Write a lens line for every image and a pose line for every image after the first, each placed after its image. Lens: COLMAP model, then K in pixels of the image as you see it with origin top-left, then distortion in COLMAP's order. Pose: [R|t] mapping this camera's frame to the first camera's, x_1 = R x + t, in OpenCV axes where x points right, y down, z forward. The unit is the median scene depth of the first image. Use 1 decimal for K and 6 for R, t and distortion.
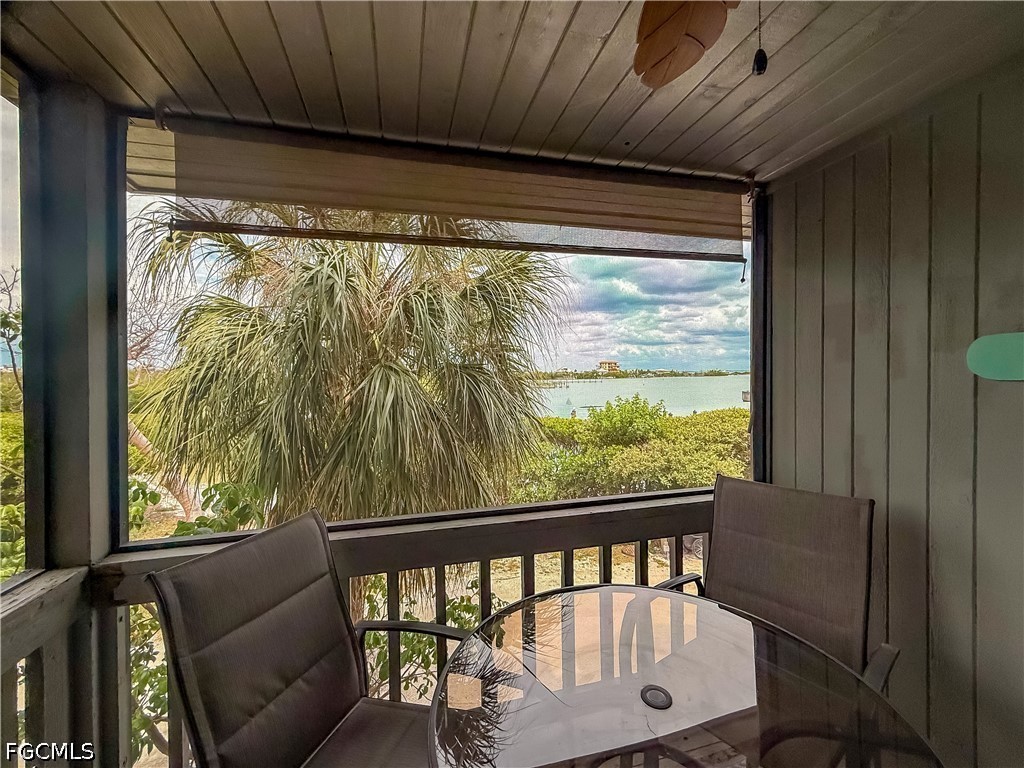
lens RADIAL K [[425.0, 0, 522.2], [0, 425.0, 385.8], [0, 0, 1]] dist [-0.001892, 0.000075]
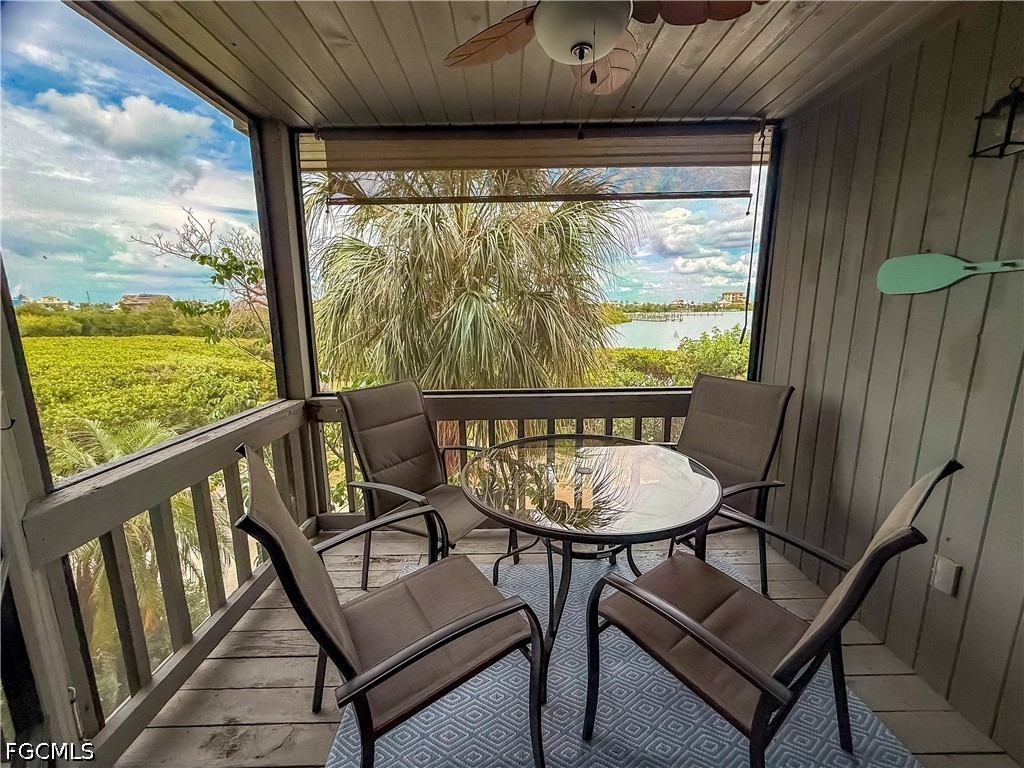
lens RADIAL K [[425.0, 0, 527.3], [0, 425.0, 390.2], [0, 0, 1]] dist [-0.001892, 0.000075]
pose [[0.973953, 0.042349, -0.222760, 0.272896], [-0.004212, 0.985614, 0.168961, 0.047899], [0.226711, -0.163621, 0.960120, -0.441153]]
